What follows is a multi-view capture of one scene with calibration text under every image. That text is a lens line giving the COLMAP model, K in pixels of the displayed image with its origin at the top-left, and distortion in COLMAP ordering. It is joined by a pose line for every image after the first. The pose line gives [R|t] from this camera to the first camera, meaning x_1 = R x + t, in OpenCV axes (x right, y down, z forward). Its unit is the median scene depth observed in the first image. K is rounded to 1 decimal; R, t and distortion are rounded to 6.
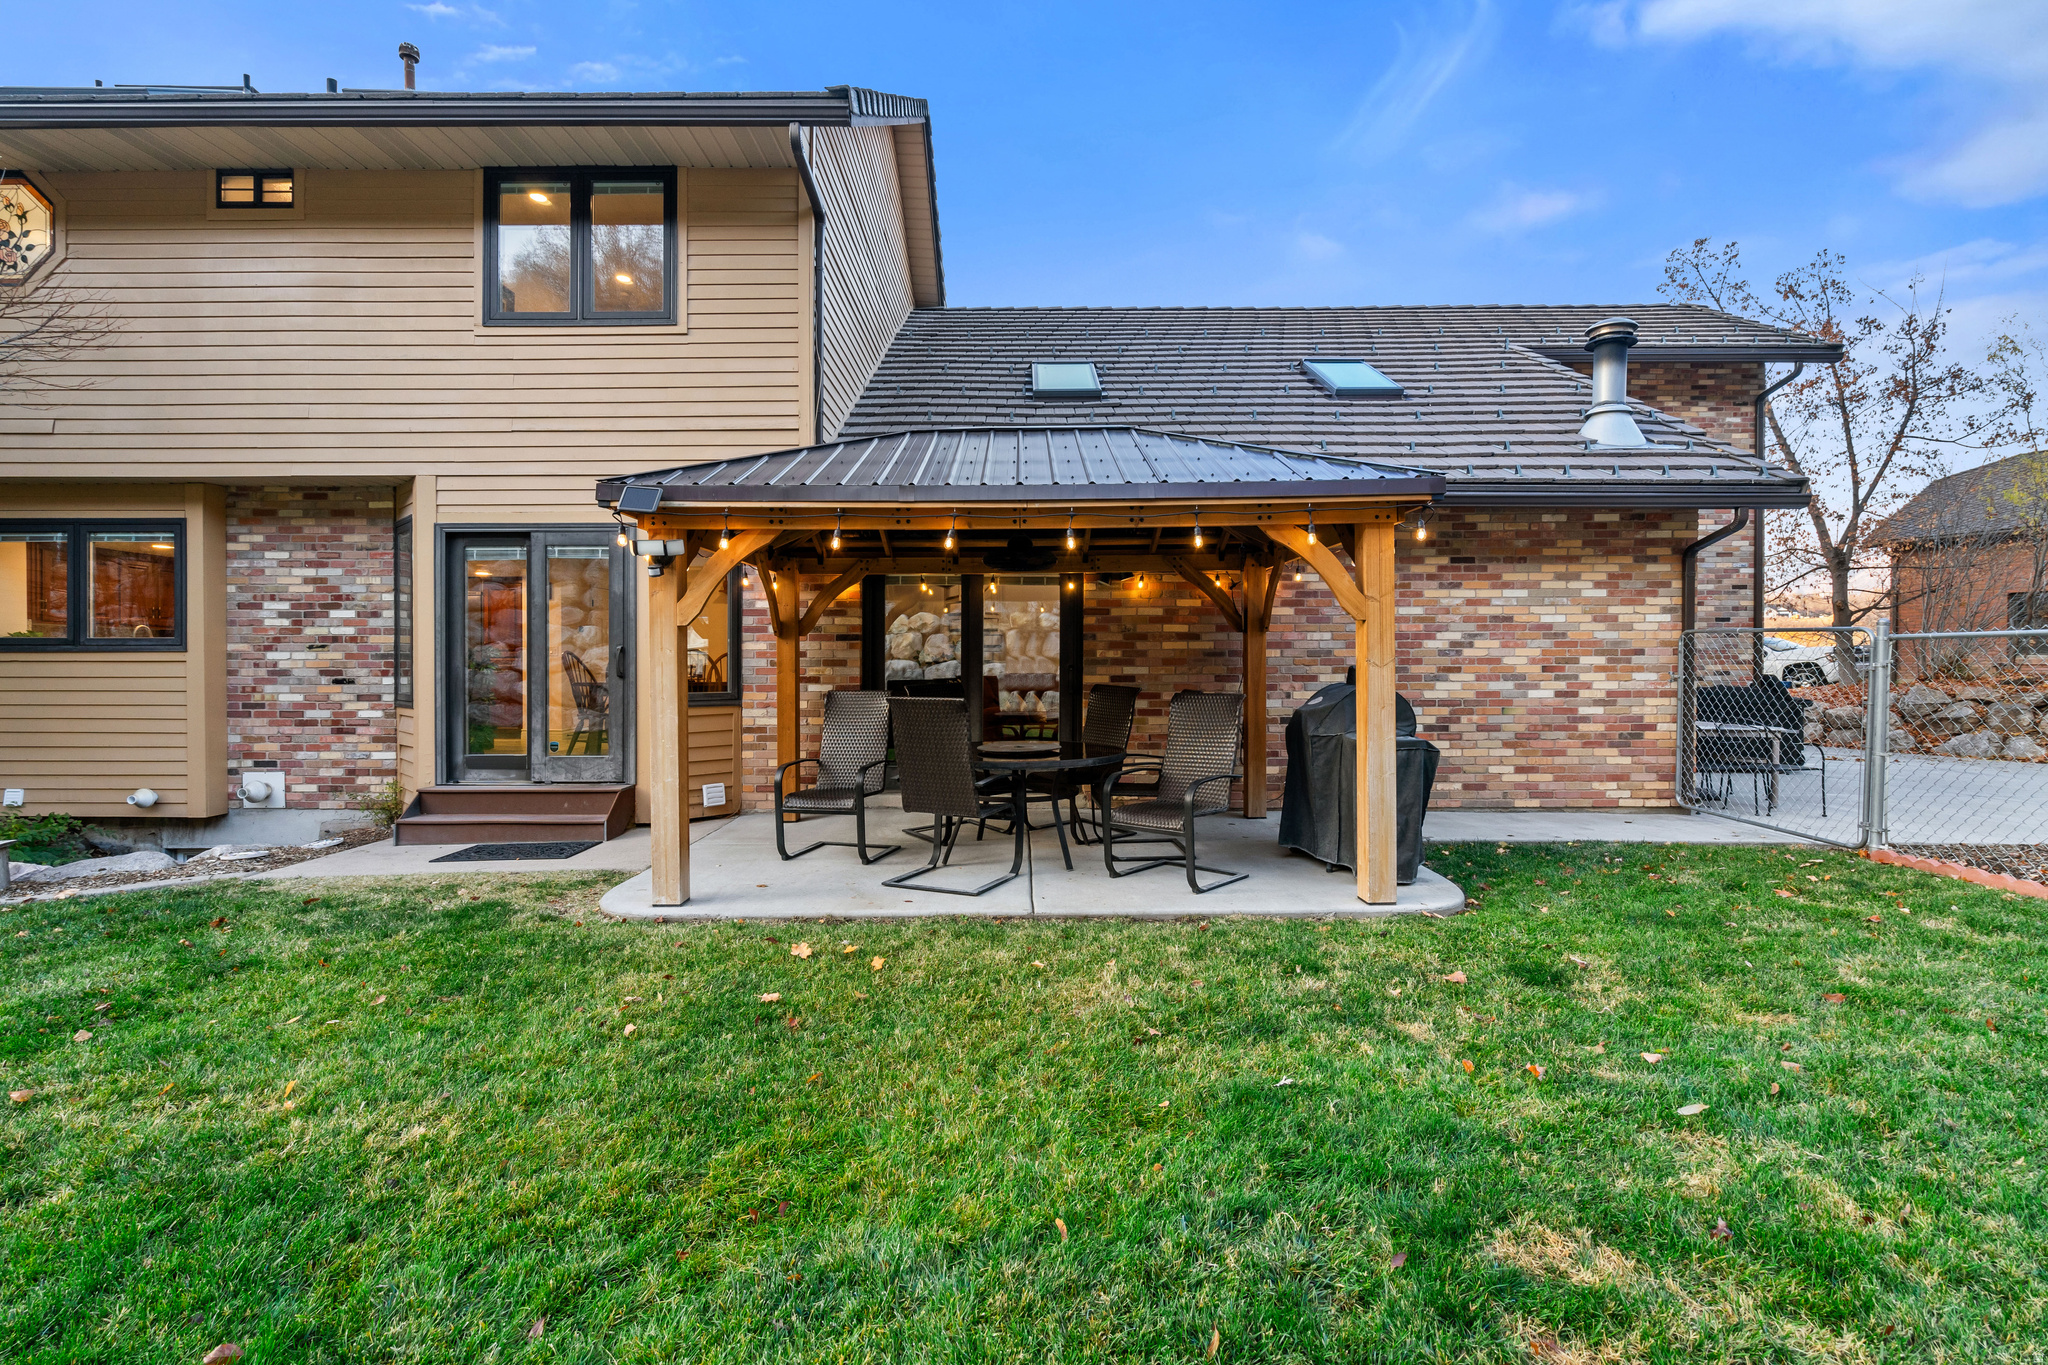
lens RADIAL K [[935.6, 0, 1032.2], [0, 935.6, 671.0], [0, 0, 1]] dist [0.000984, 0.000647]
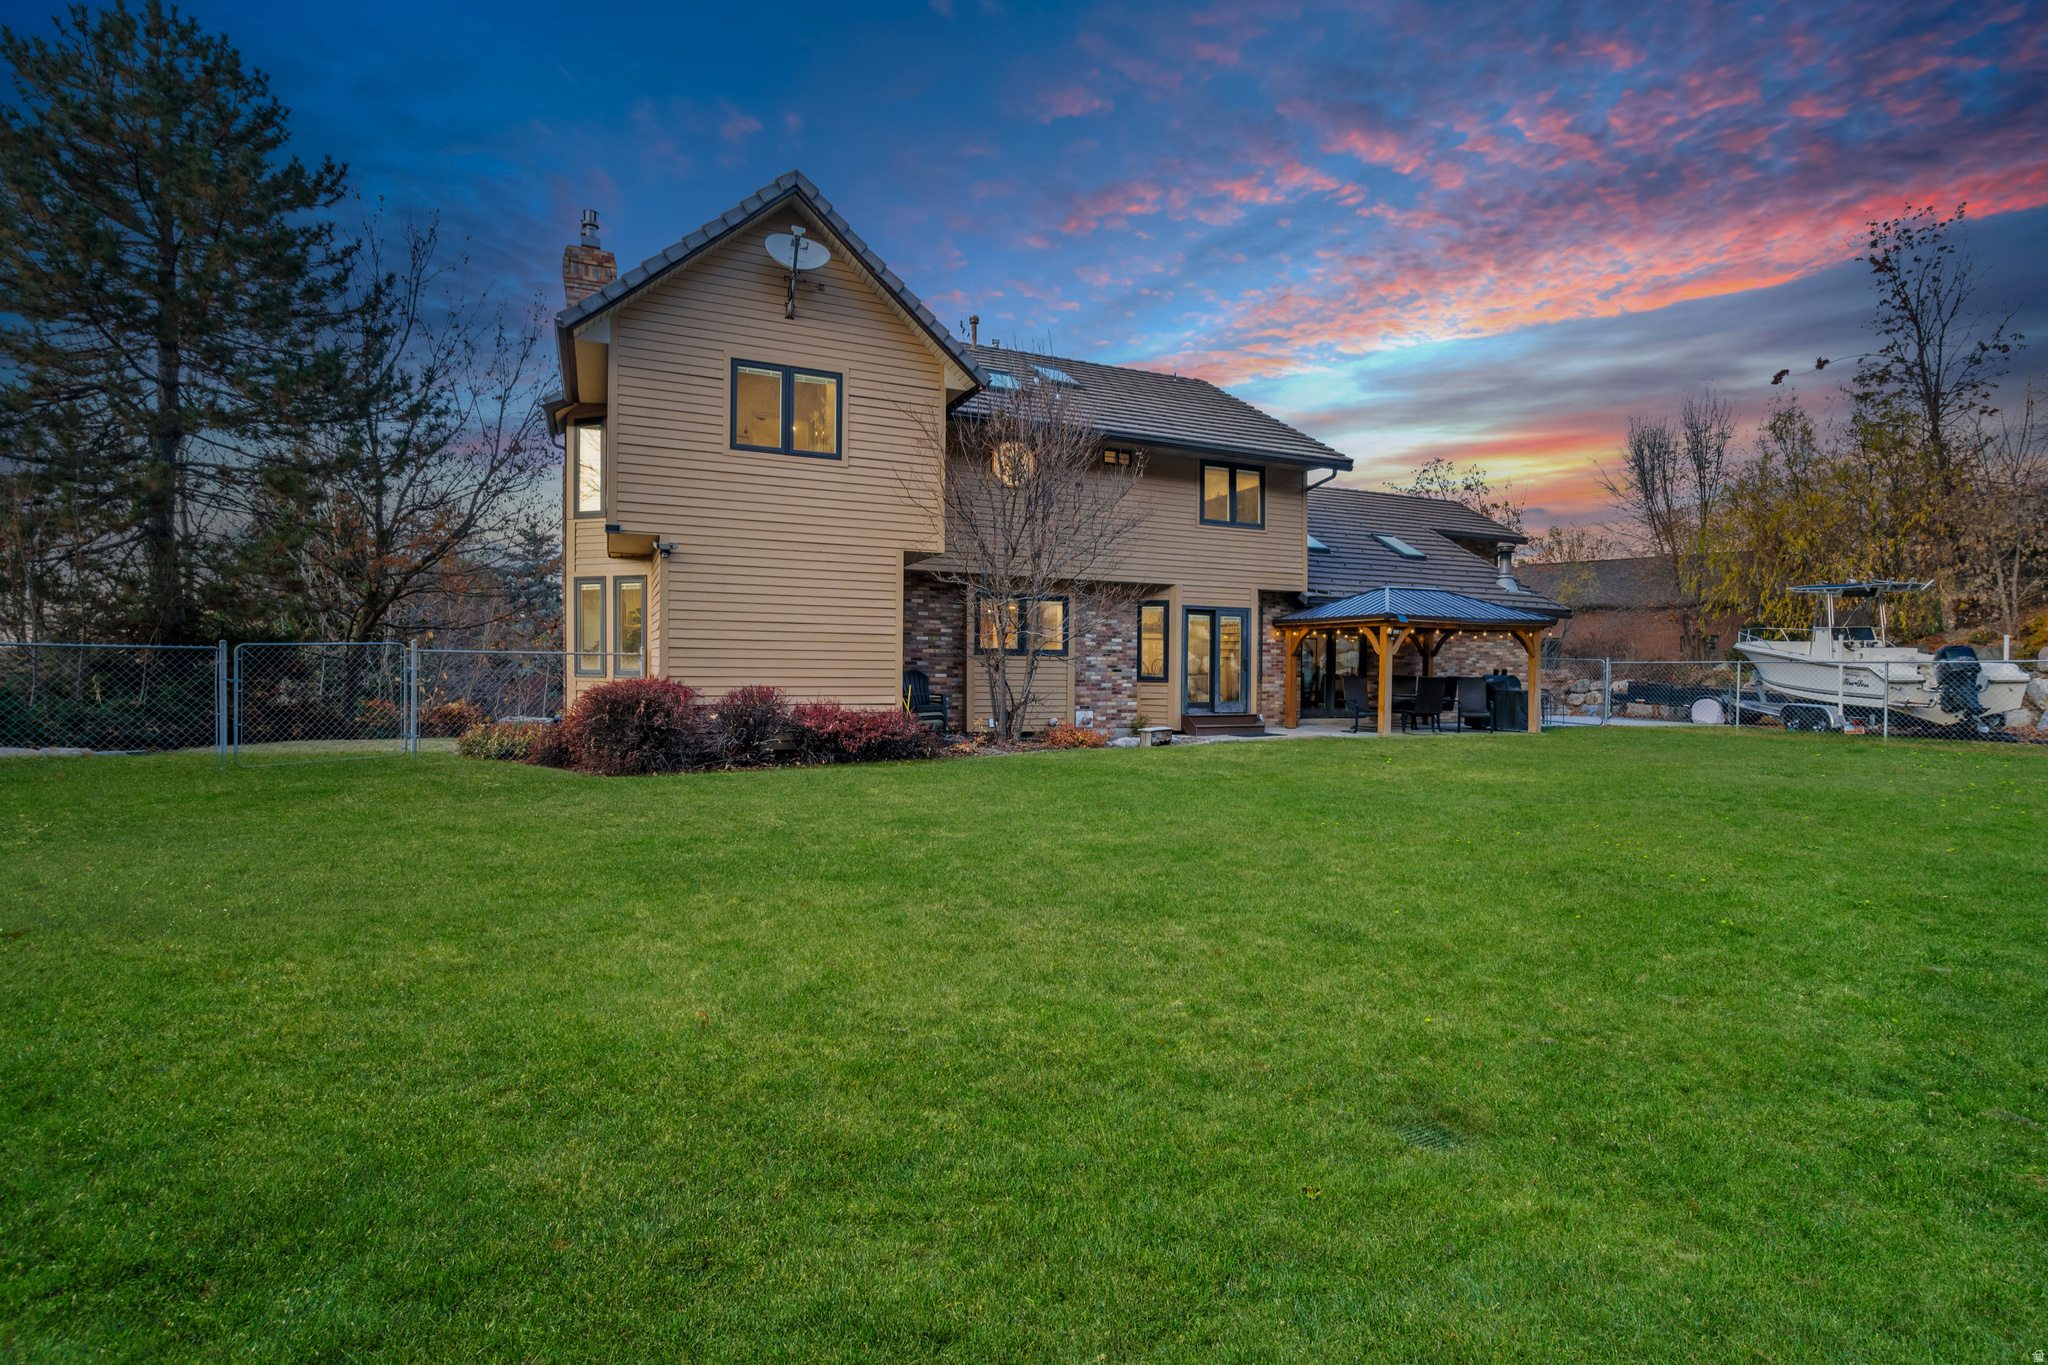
lens RADIAL K [[935.6, 0, 1016.0], [0, 935.6, 680.3], [0, 0, 1]] dist [0.000984, 0.000647]
pose [[0.908049, 0.003674, 0.418849, -1.936609], [-0.003239, 0.999993, -0.001749, 0.040612], [-0.418852, 0.000231, 0.908054, -0.953051]]
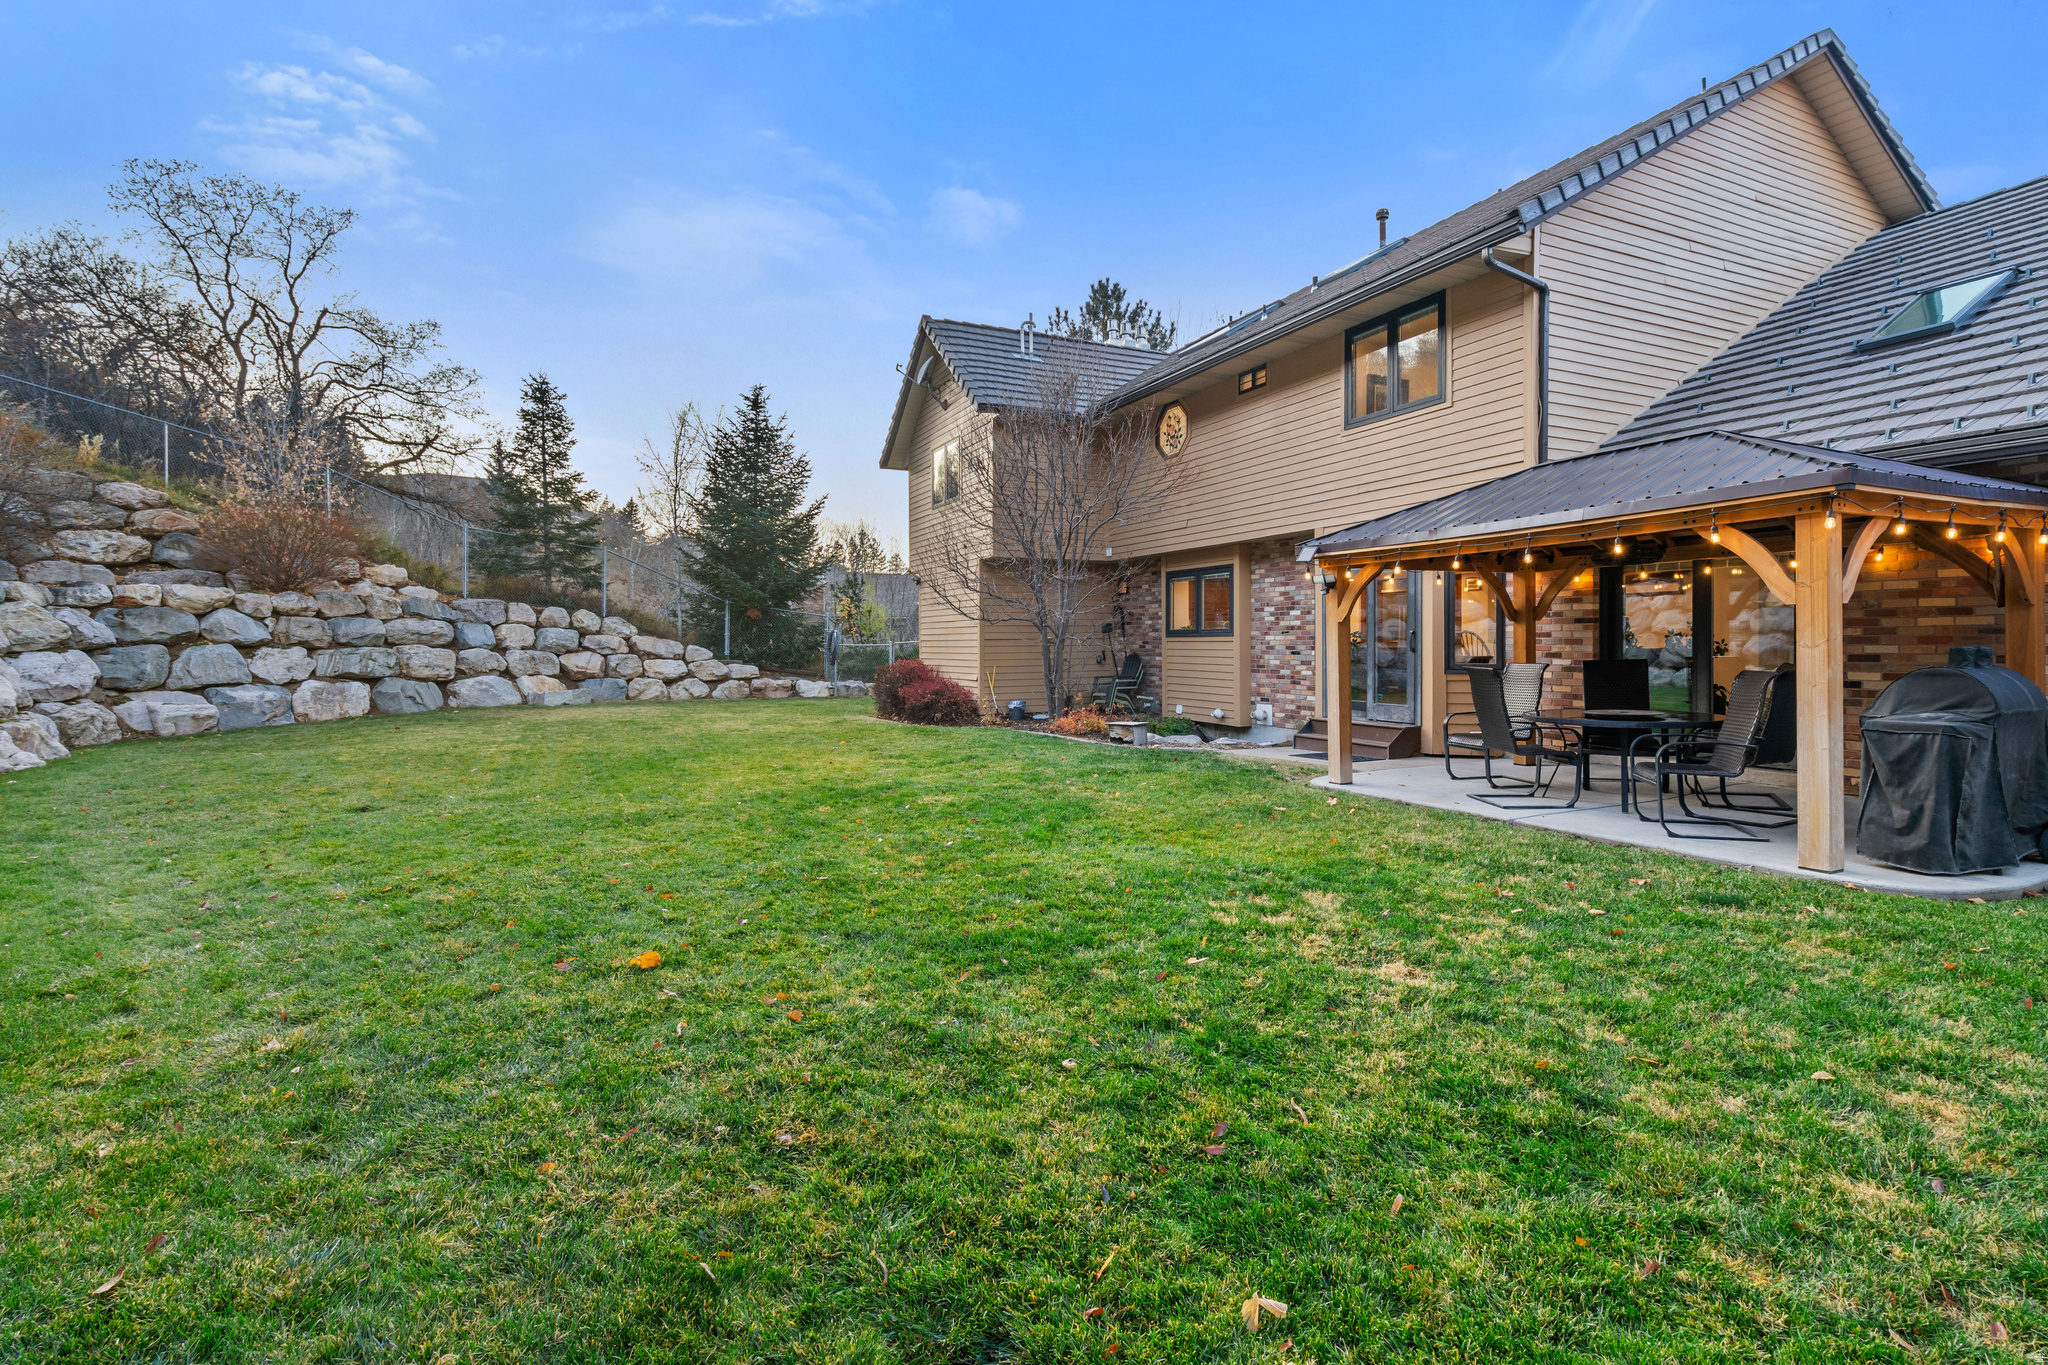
lens RADIAL K [[935.6, 0, 1020.3], [0, 935.6, 646.4], [0, 0, 1]] dist [0.000984, 0.000647]
pose [[0.429064, 0.003229, -0.903269, 0.580486], [-0.001633, 0.999995, 0.002800, -0.004701], [0.903273, 0.000274, 0.429067, -0.169096]]
